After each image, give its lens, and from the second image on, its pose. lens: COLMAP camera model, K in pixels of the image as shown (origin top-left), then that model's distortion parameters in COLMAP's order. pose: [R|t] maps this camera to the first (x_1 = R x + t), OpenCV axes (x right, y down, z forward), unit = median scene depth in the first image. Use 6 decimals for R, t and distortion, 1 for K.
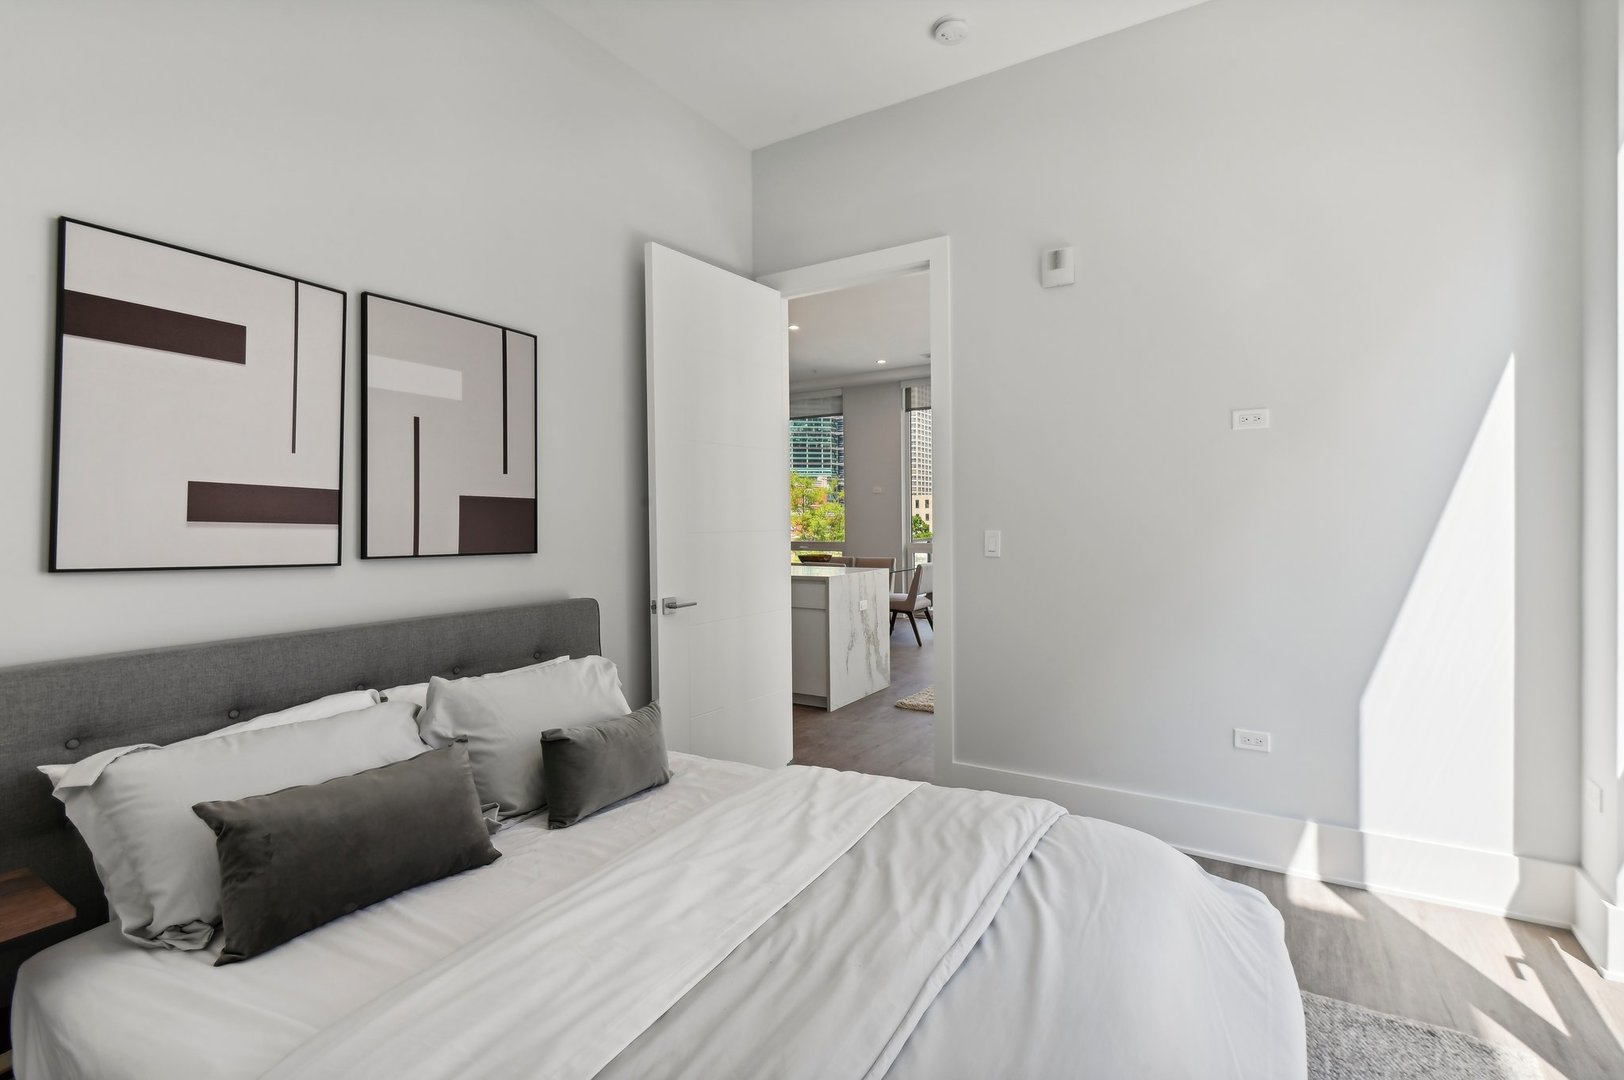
lens RADIAL K [[742.4, 0, 829.3], [0, 742.4, 536.1], [0, 0, 1]] dist [0.006475, -0.009487]
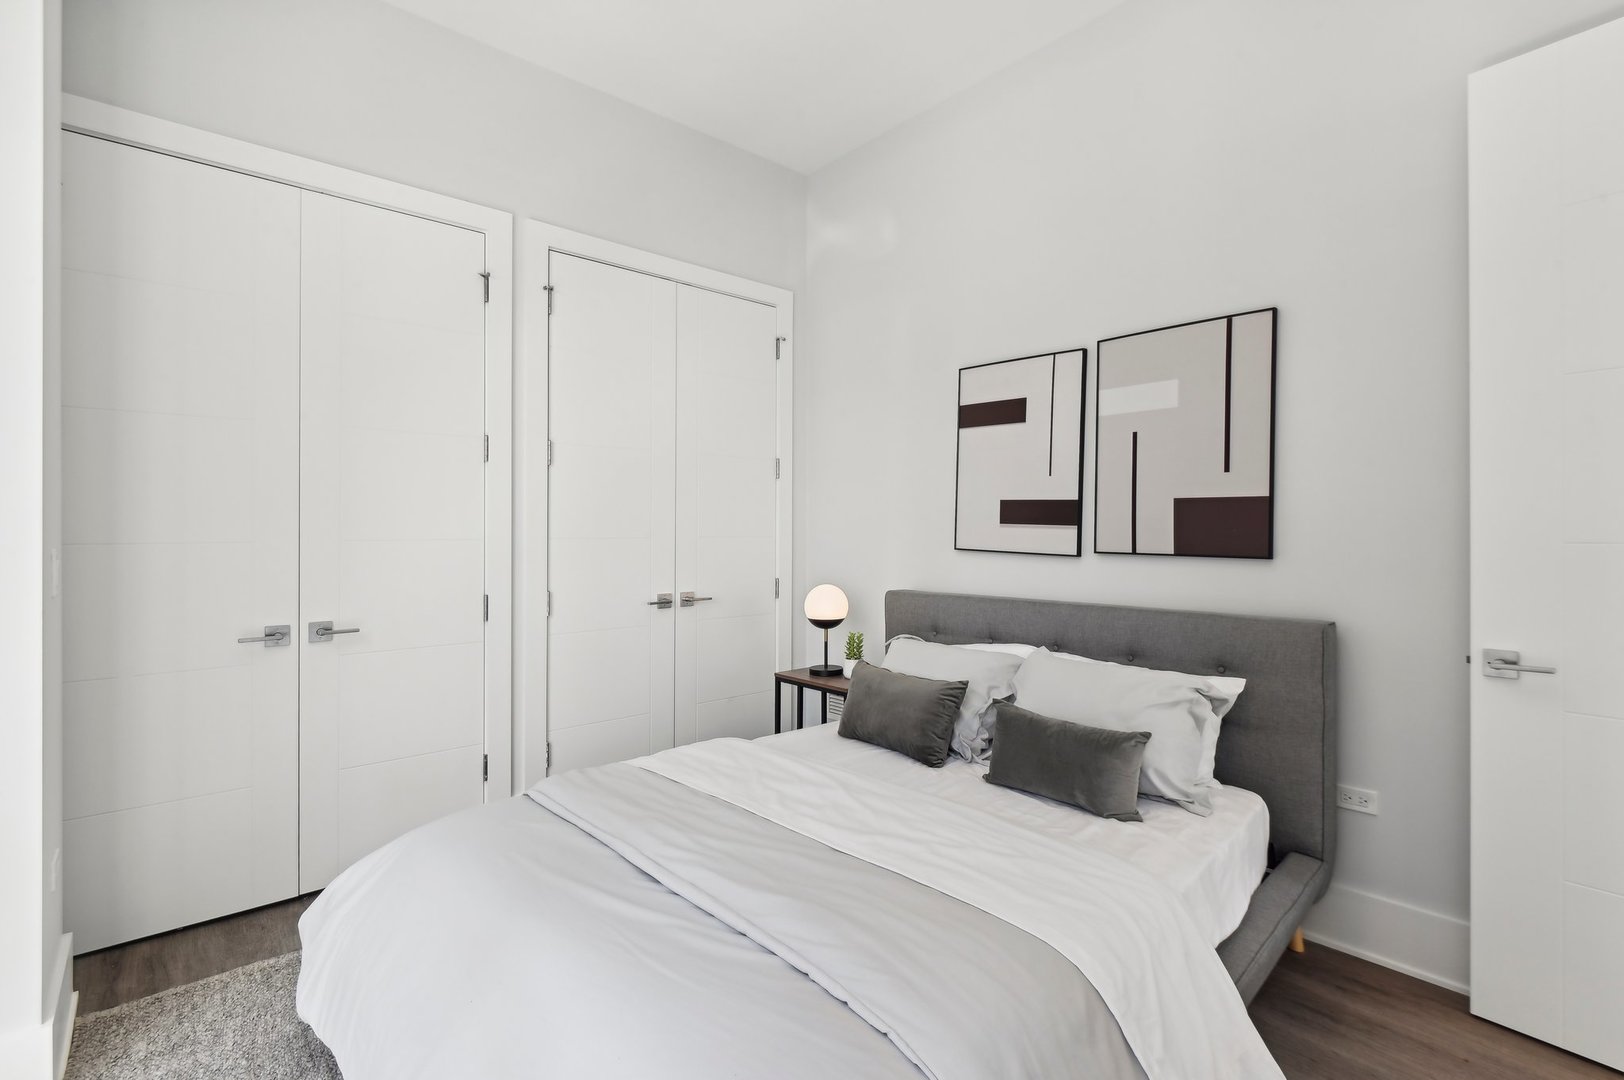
lens RADIAL K [[742.4, 0, 829.3], [0, 742.4, 536.1], [0, 0, 1]] dist [0.006475, -0.009487]
pose [[-0.295538, 0.011036, -0.955267, 0.722821], [-0.017698, 0.999698, 0.017025, -0.011530], [0.955167, 0.021938, -0.295253, 0.946822]]
